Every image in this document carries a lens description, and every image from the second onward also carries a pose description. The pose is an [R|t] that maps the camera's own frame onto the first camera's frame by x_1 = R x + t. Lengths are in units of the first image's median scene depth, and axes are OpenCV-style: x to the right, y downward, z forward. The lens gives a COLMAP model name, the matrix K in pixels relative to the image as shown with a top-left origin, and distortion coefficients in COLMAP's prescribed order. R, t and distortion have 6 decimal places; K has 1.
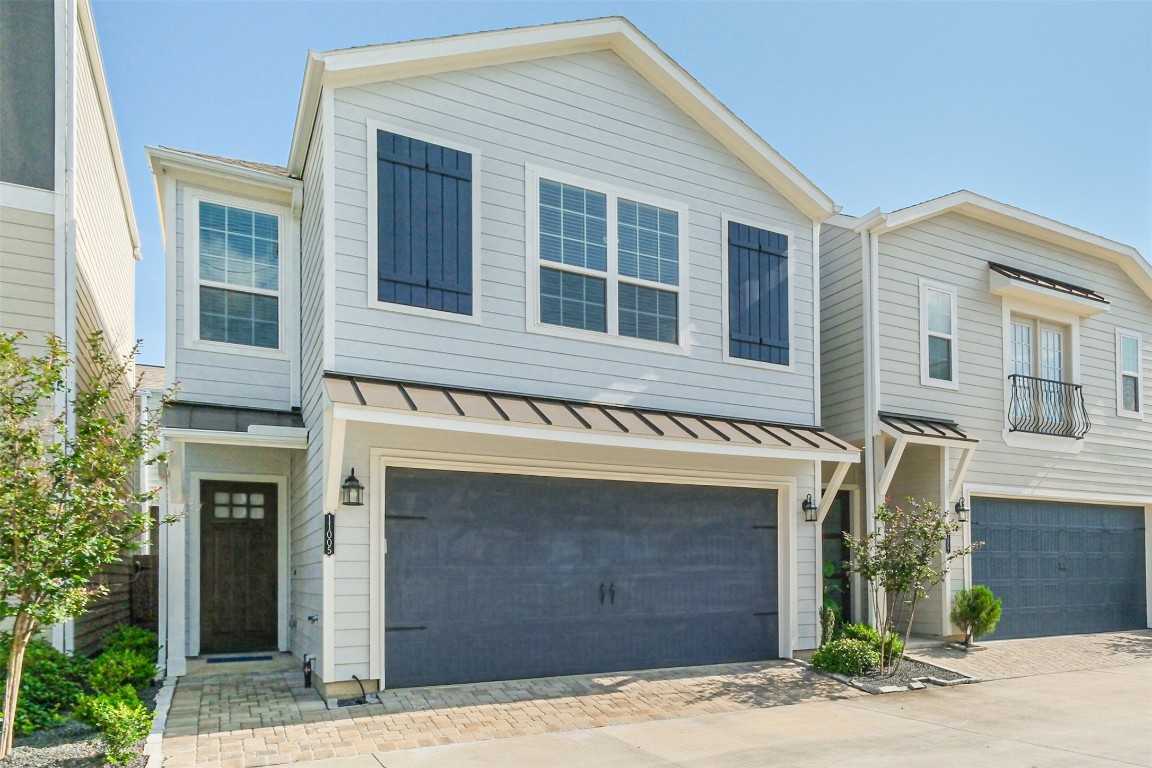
lens RADIAL K [[529.3, 0, 576.5], [0, 529.3, 341.3], [0, 0, 1]] dist [0.003751, -0.000315]
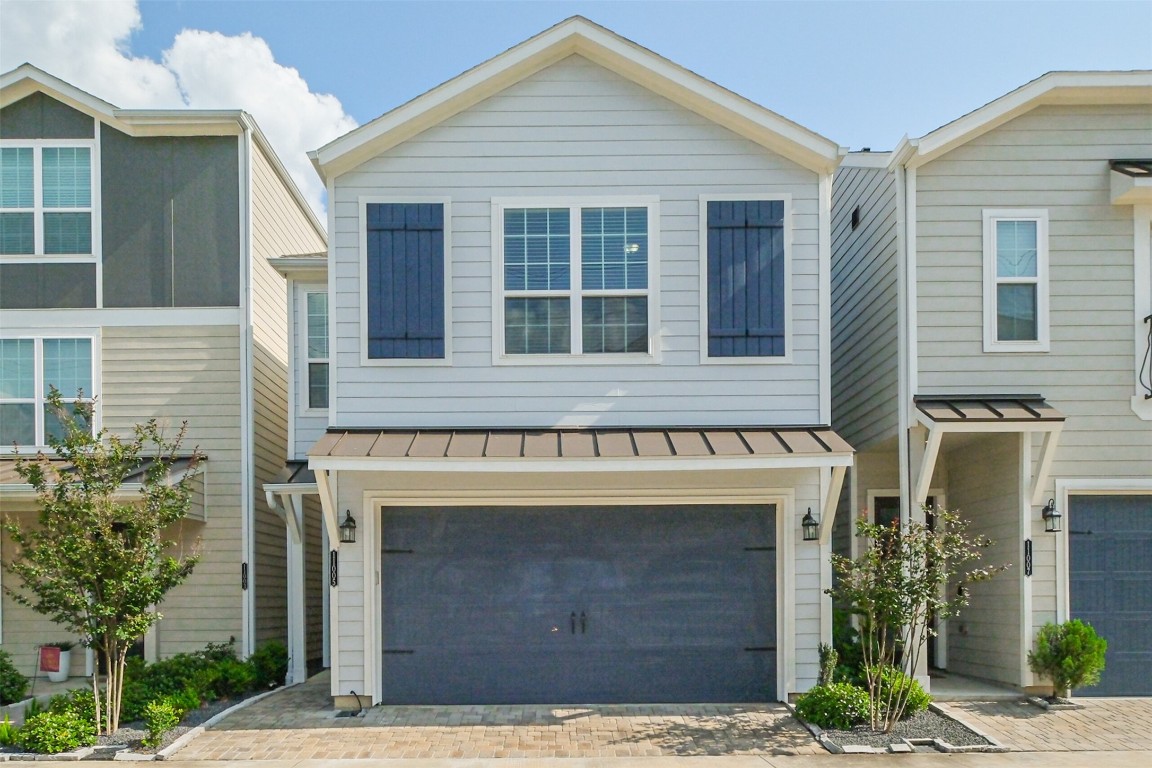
lens RADIAL K [[533.3, 0, 564.2], [0, 533.3, 378.6], [0, 0, 1]] dist [0.004034, -0.000154]
pose [[0.924917, -0.145377, -0.351274, 0.386542], [0.154126, 0.988046, -0.003089, 0.031475], [0.347524, -0.051283, 0.936268, 0.091446]]
